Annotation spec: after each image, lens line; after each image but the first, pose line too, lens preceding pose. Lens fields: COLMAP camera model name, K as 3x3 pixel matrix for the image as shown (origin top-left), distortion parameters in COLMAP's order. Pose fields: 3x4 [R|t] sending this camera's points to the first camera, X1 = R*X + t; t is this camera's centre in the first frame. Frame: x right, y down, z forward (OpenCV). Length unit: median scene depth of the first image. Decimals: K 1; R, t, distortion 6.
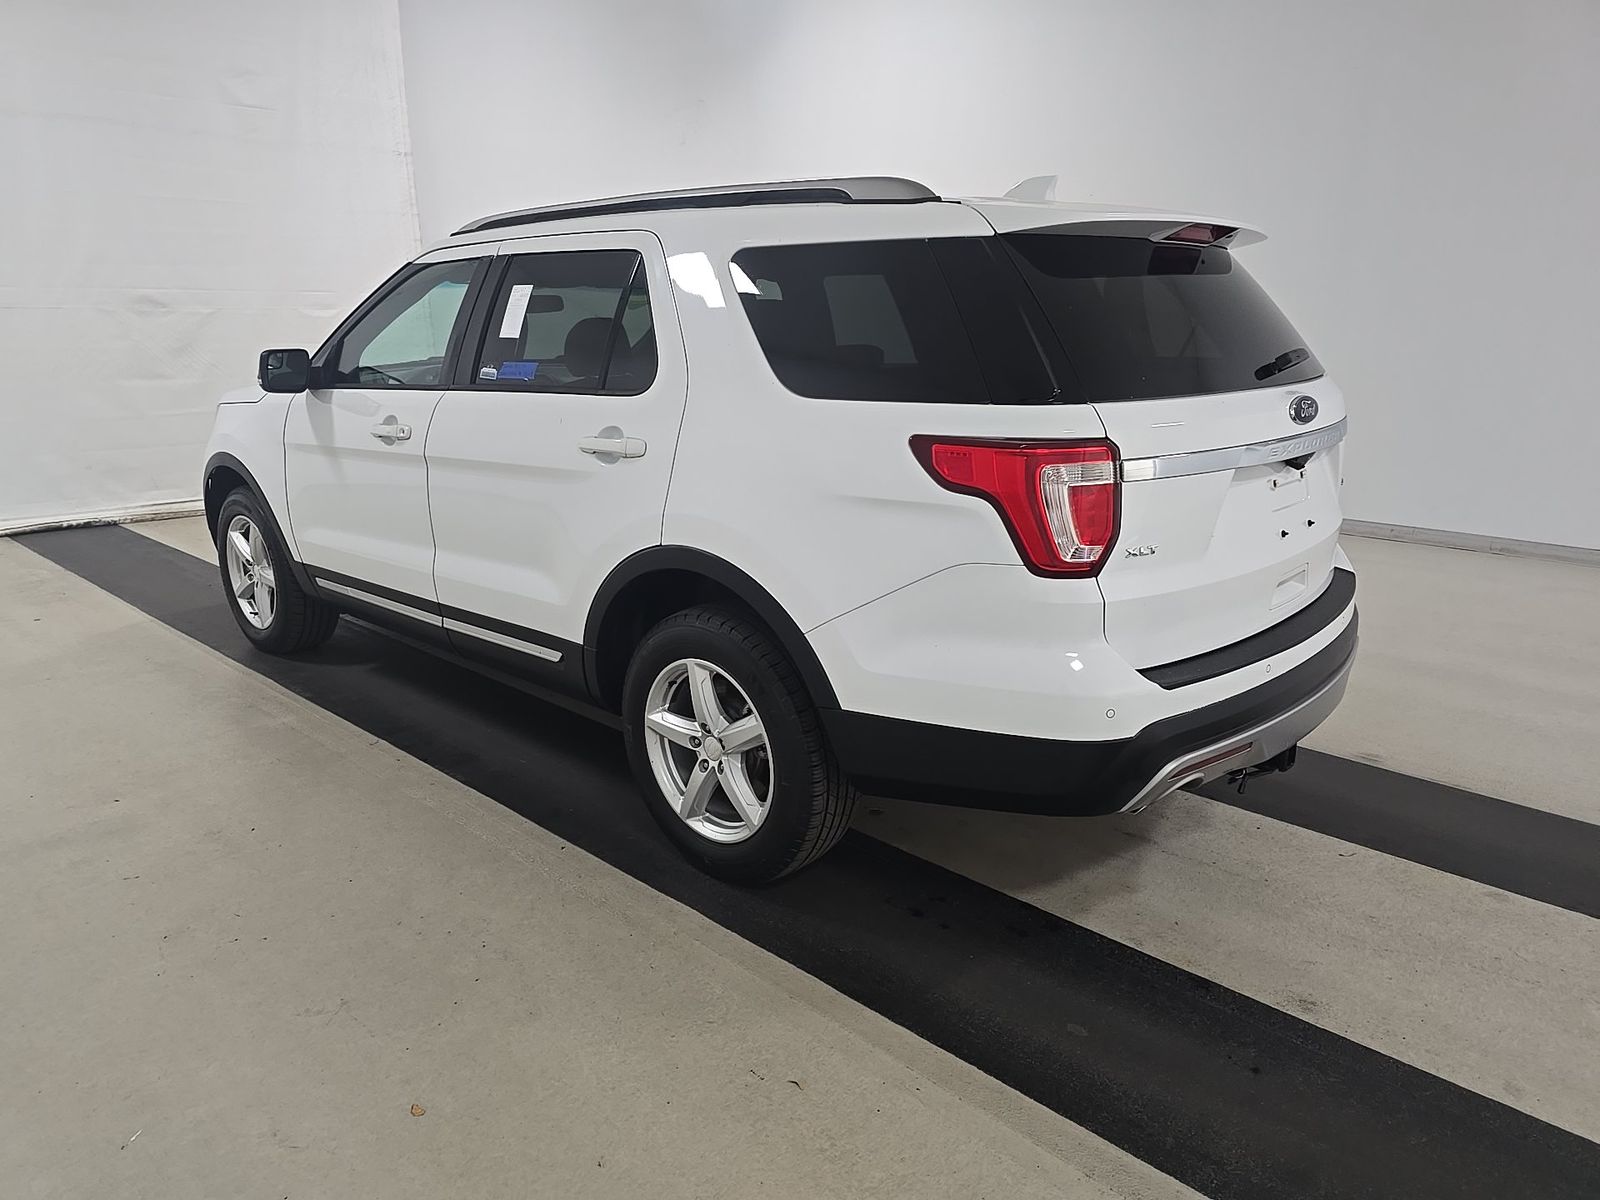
lens RADIAL K [[1086.0, 0, 800.0], [0, 1086.0, 600.0], [0, 0, 1]] dist [-0.000891, -0.008842]
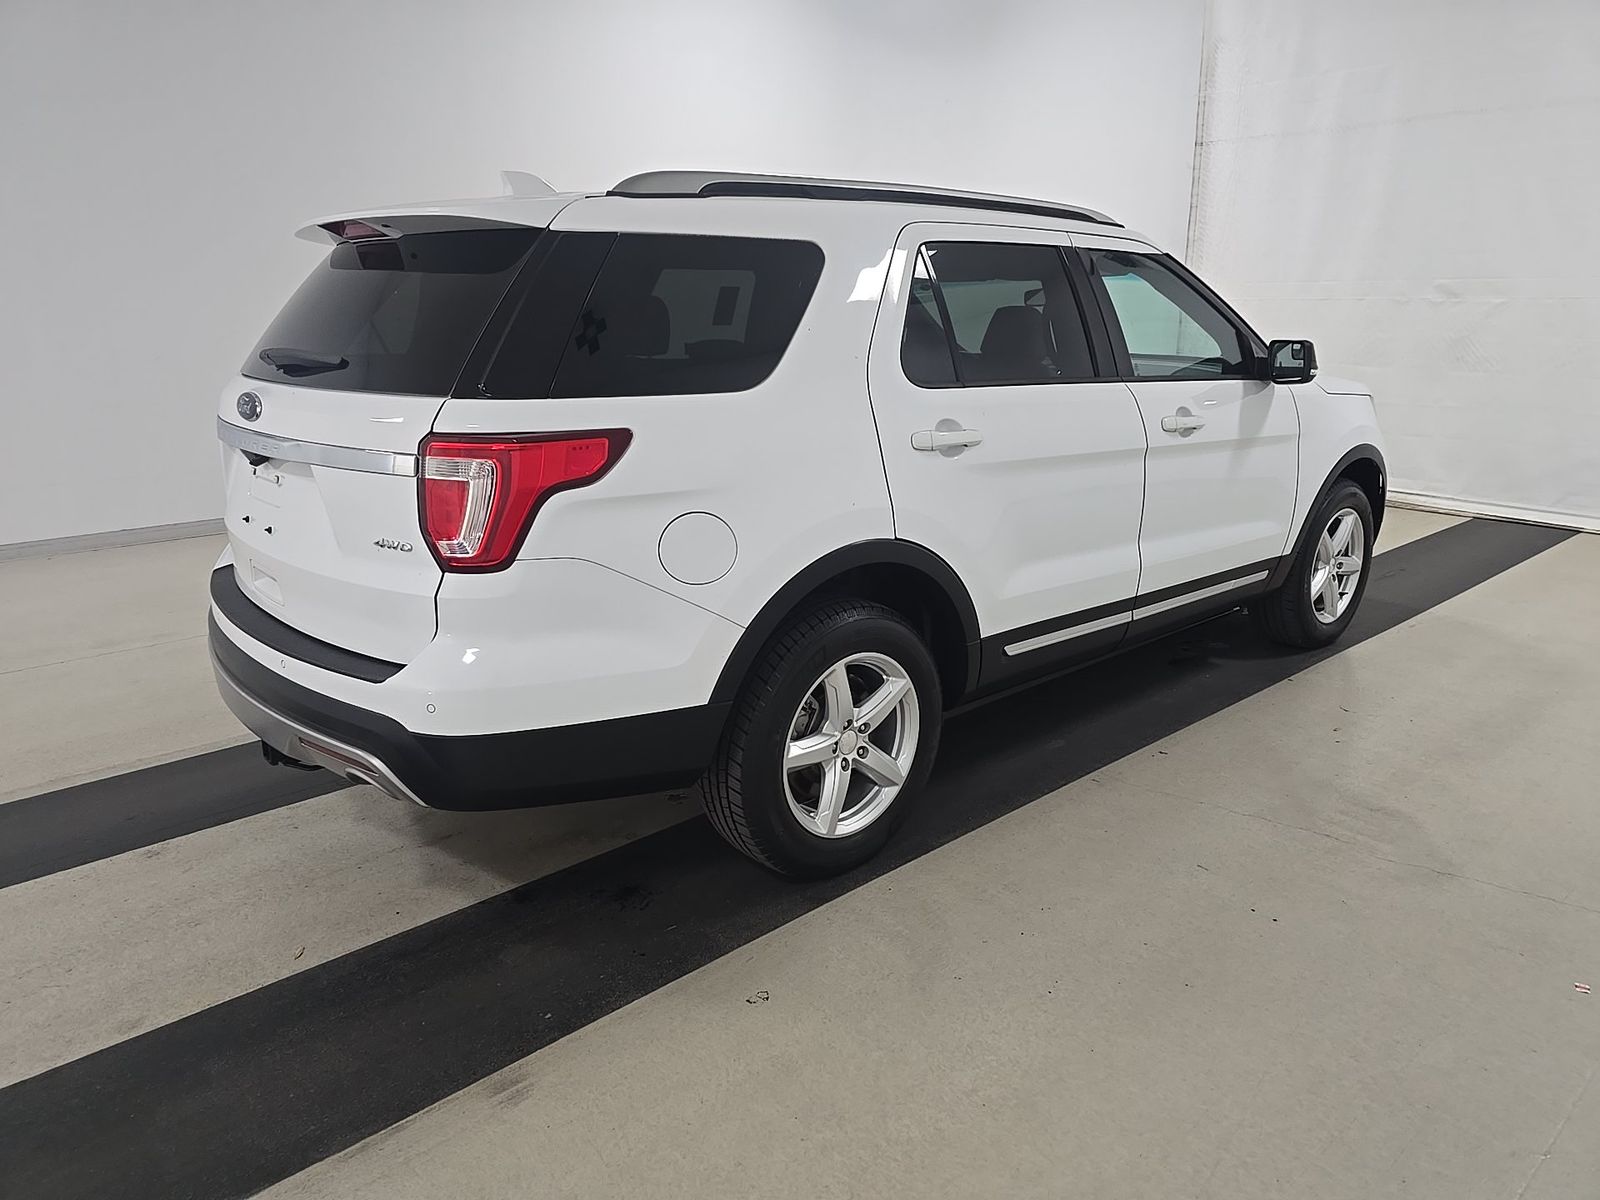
lens RADIAL K [[1078.6, 0, 800.0], [0, 1078.6, 600.0], [0, 0, 1]] dist [0.001292, 0.000401]
pose [[-0.101090, 0.269815, -0.957591, 1.400743], [-0.246758, 0.925645, 0.286864, -0.422527], [0.963790, 0.265293, -0.026995, 1.547560]]
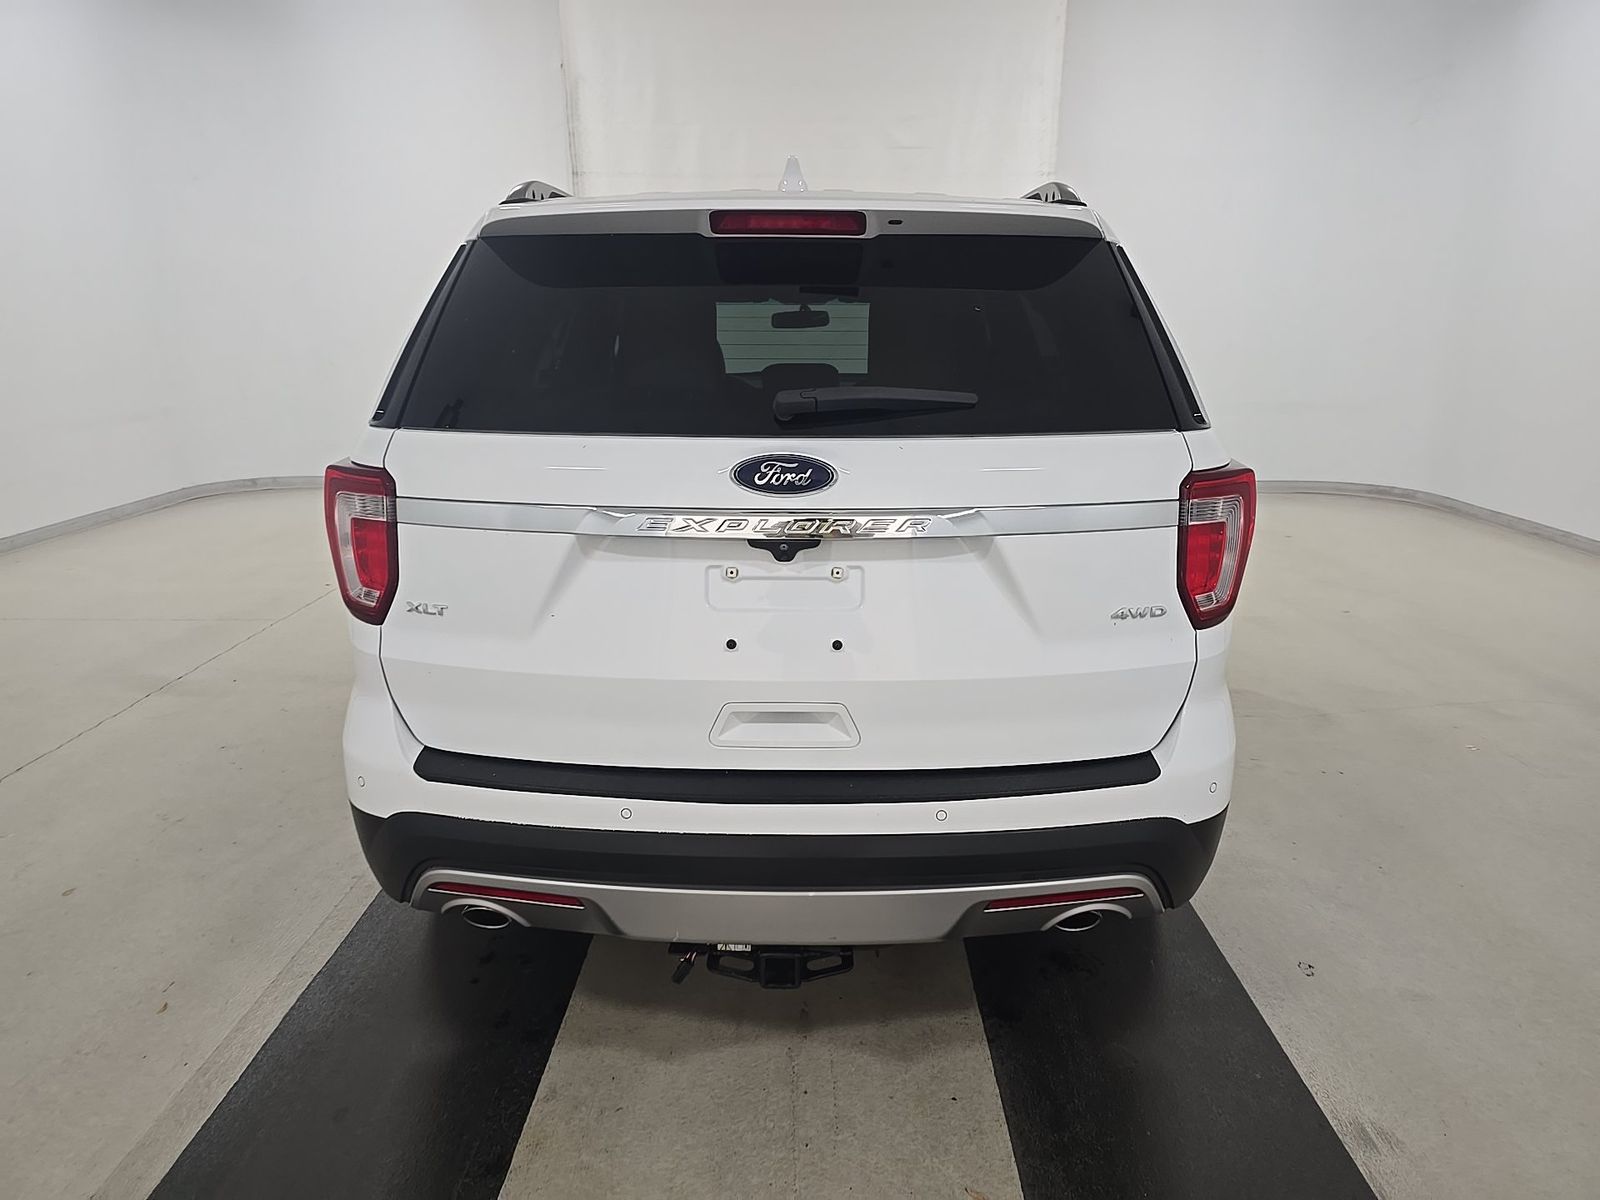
lens RADIAL K [[1086.0, 0, 800.0], [0, 1086.0, 600.0], [0, 0, 1]] dist [-0.000891, -0.008842]
pose [[0.675387, 0.192971, -0.711769, 0.949610], [-0.203809, 0.976409, 0.071327, -0.146234], [0.708741, 0.096892, 0.698783, 0.529022]]
